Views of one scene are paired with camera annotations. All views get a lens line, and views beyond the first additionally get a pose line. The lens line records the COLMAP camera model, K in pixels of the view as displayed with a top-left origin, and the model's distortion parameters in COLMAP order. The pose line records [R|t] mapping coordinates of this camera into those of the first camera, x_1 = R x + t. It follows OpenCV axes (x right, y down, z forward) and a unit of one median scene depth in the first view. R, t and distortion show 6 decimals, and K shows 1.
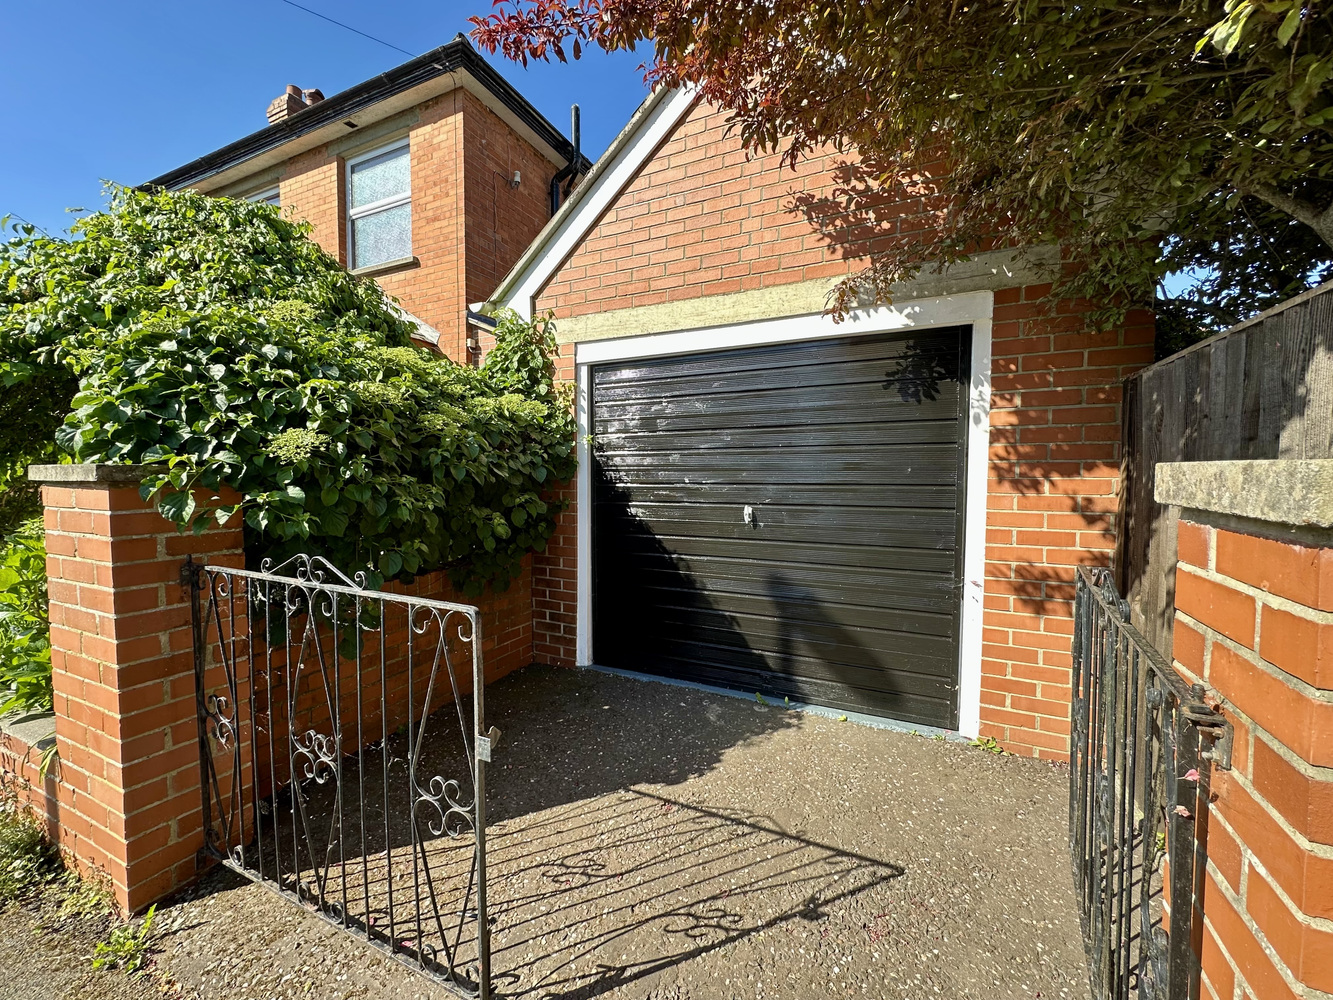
lens RADIAL K [[536.1, 0, 666.6], [0, 536.1, 501.7], [0, 0, 1]] dist [-0.002250, 0.000092]
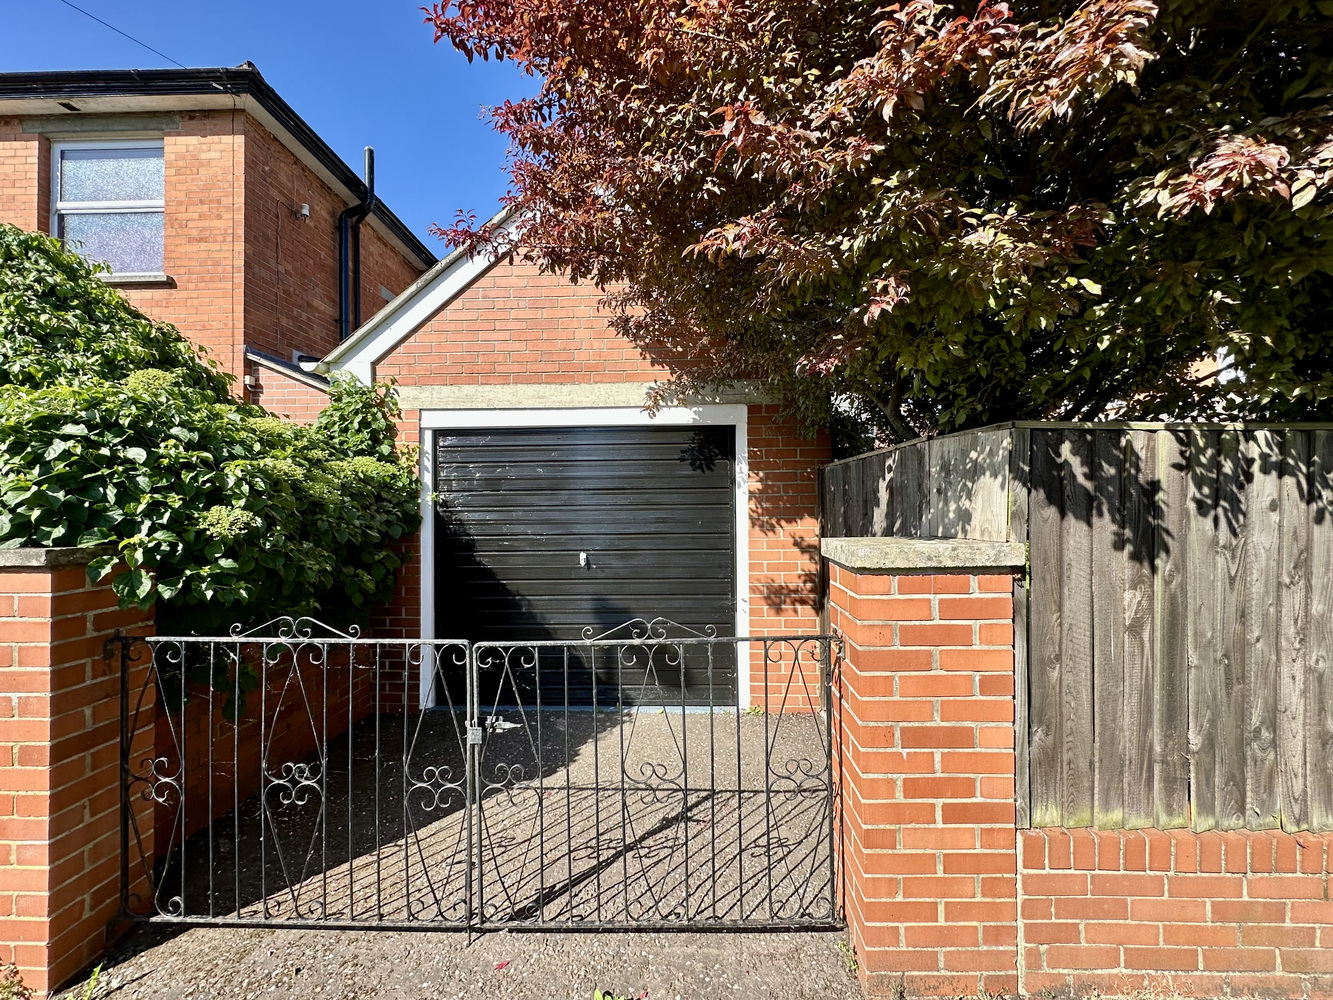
lens RADIAL K [[536.1, 0, 676.7], [0, 536.1, 503.5], [0, 0, 1]] dist [-0.002250, 0.000092]
pose [[0.910413, -0.005082, 0.413670, -0.186916], [0.030547, 0.998021, -0.054967, -0.034068], [-0.412572, 0.062679, 0.908766, -0.259998]]
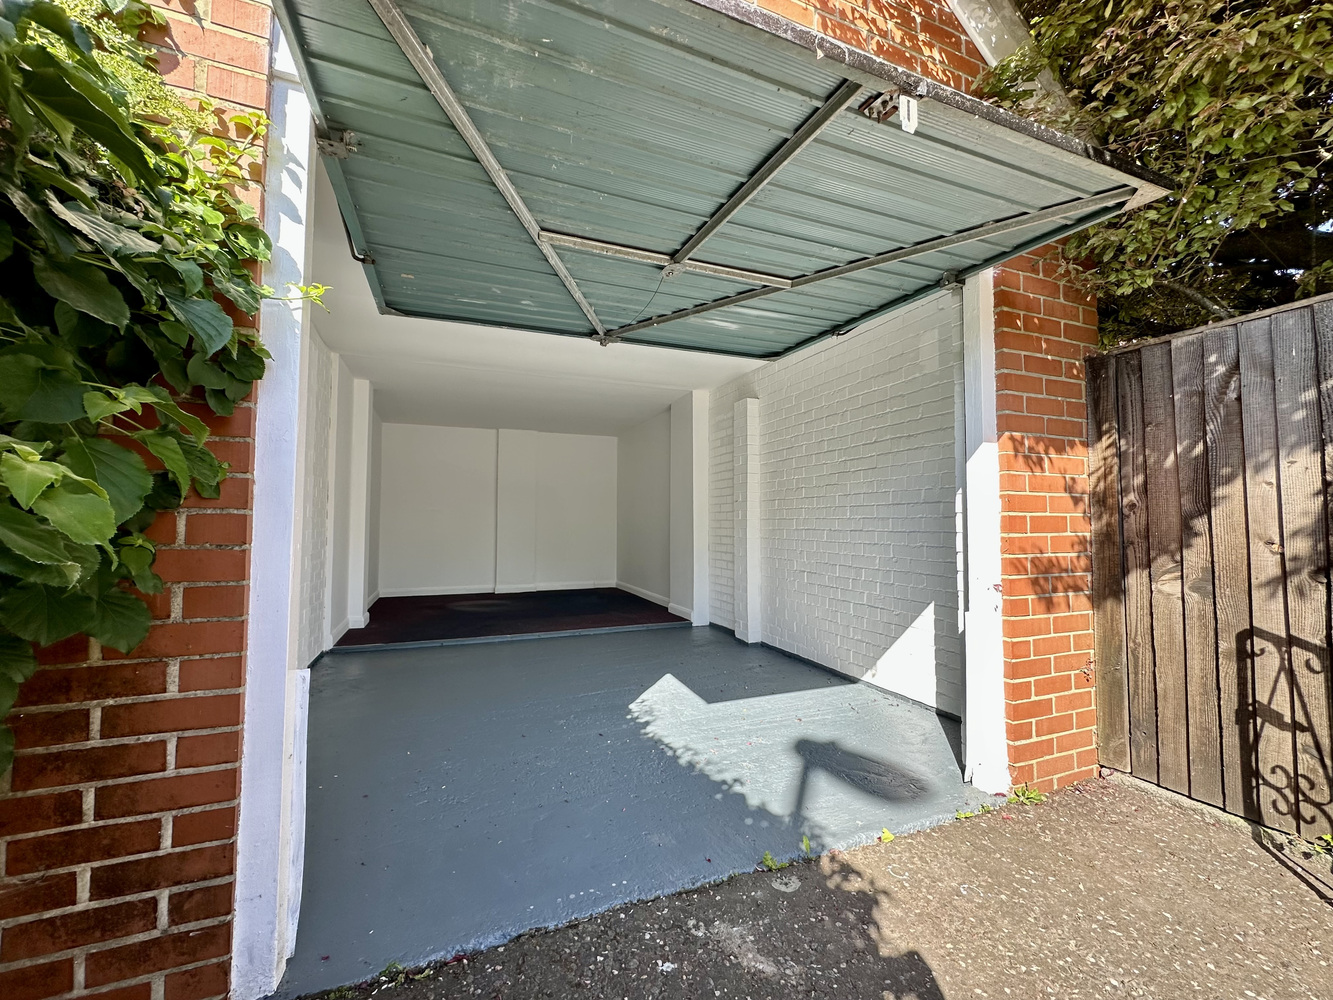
lens RADIAL K [[536.1, 0, 673.1], [0, 536.1, 496.1], [0, 0, 1]] dist [-0.002250, 0.000092]
pose [[0.668602, 0.035177, 0.742788, -0.309221], [0.037706, 0.995992, -0.081108, 0.063712], [-0.742664, 0.082237, 0.664596, 0.776196]]
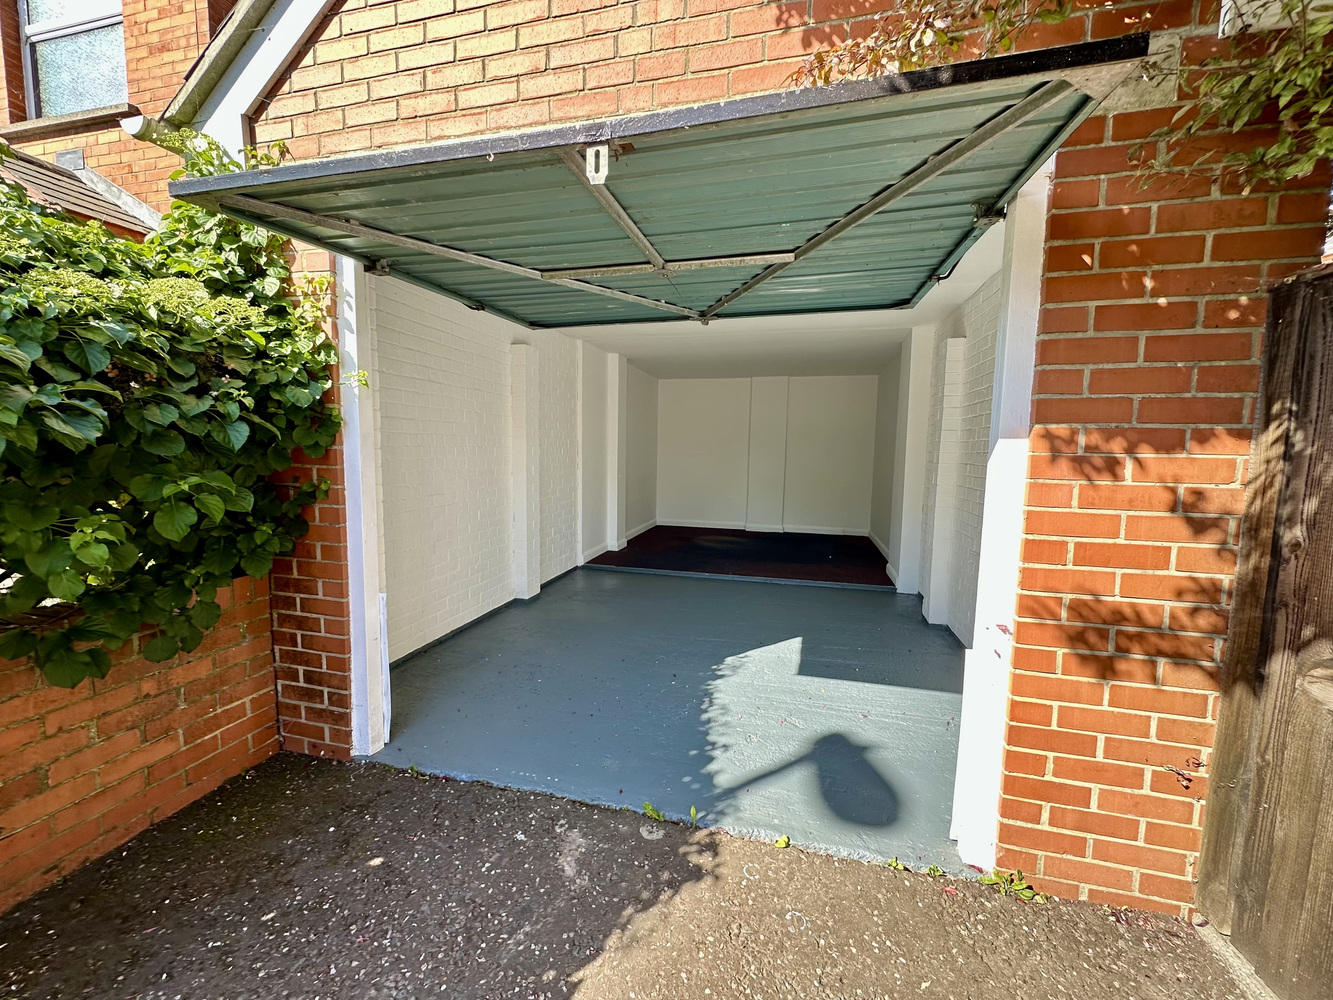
lens RADIAL K [[536.1, 0, 664.0], [0, 536.1, 500.3], [0, 0, 1]] dist [-0.002250, 0.000092]
pose [[0.980022, -0.006750, 0.198777, 0.078373], [-0.003341, 0.998724, 0.050390, -0.019195], [-0.198863, -0.050048, 0.978749, 0.462773]]
